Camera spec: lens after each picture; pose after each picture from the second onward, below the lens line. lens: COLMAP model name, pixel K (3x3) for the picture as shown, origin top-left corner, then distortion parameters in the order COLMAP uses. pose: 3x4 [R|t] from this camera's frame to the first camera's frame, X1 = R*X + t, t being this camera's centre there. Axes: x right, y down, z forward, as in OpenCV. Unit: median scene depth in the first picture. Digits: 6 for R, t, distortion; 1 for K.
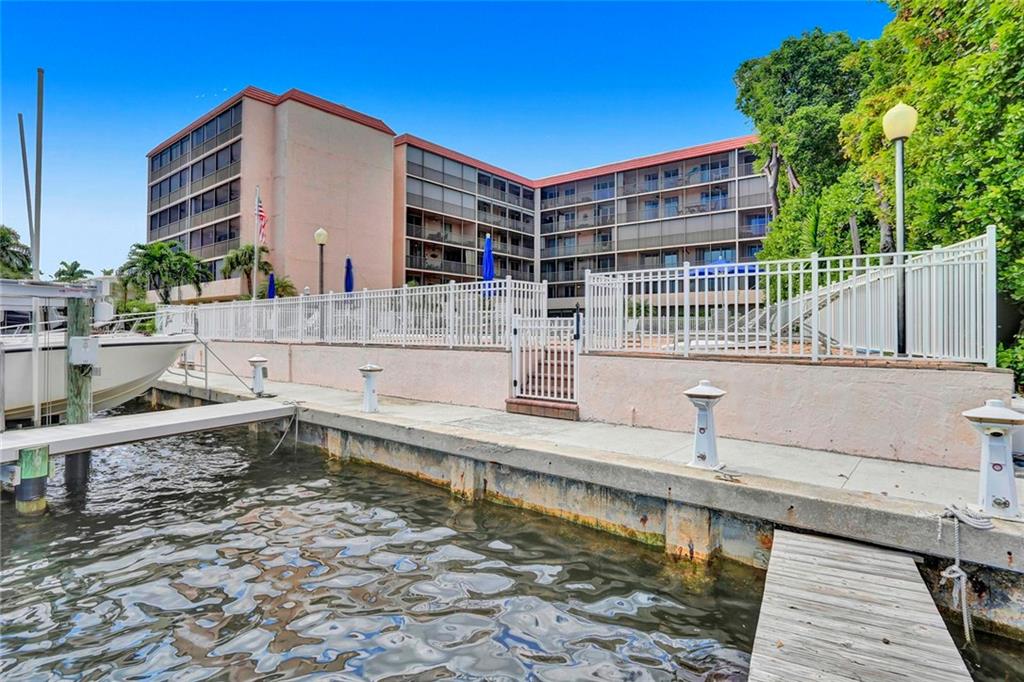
lens RADIAL K [[524.3, 0, 506.4], [0, 524.3, 332.8], [0, 0, 1]] dist [-0.037767, 0.023168]
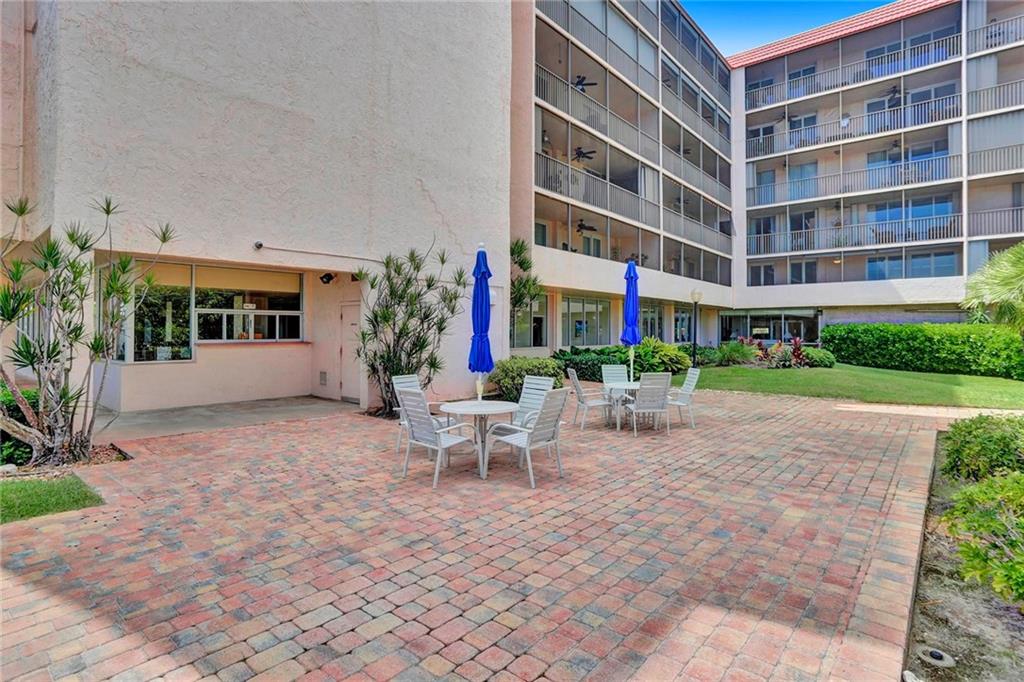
lens RADIAL K [[524.3, 0, 513.1], [0, 524.3, 334.1], [0, 0, 1]] dist [-0.037767, 0.023168]
pose [[0.999988, -0.001787, 0.004511, -0.180570], [0.001761, 0.999981, 0.005840, -0.024988], [-0.004521, -0.005832, 0.999973, 0.564955]]
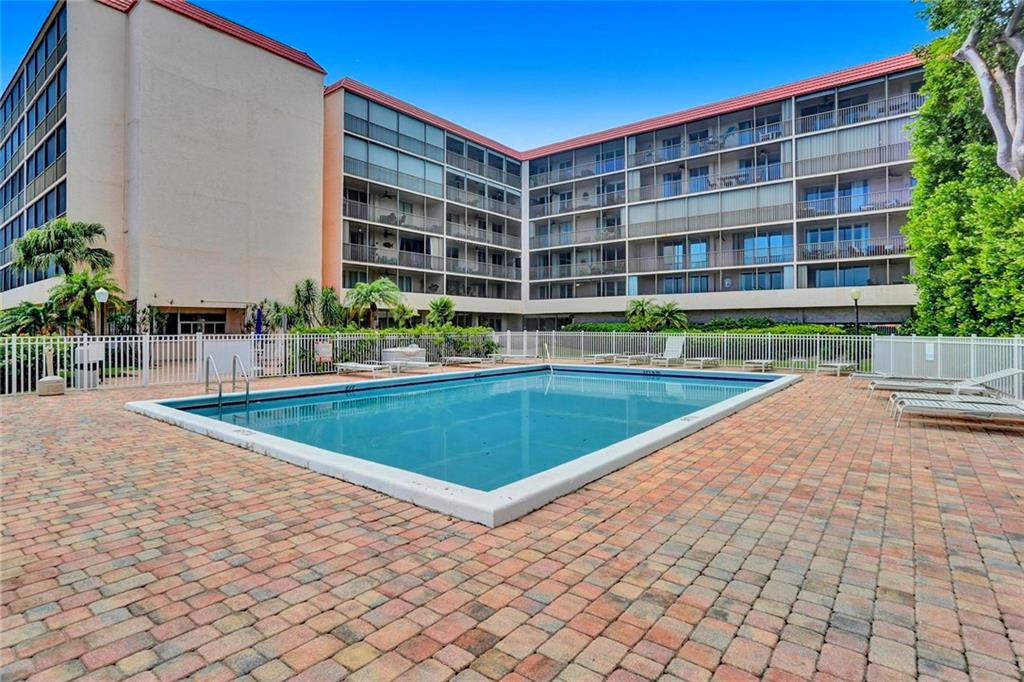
lens RADIAL K [[524.3, 0, 515.9], [0, 524.3, 348.4], [0, 0, 1]] dist [-0.037767, 0.023168]
pose [[0.999324, -0.010472, 0.035252, 0.017210], [0.009326, 0.999428, 0.032504, -0.020787], [-0.035572, -0.032153, 0.998850, 0.231103]]
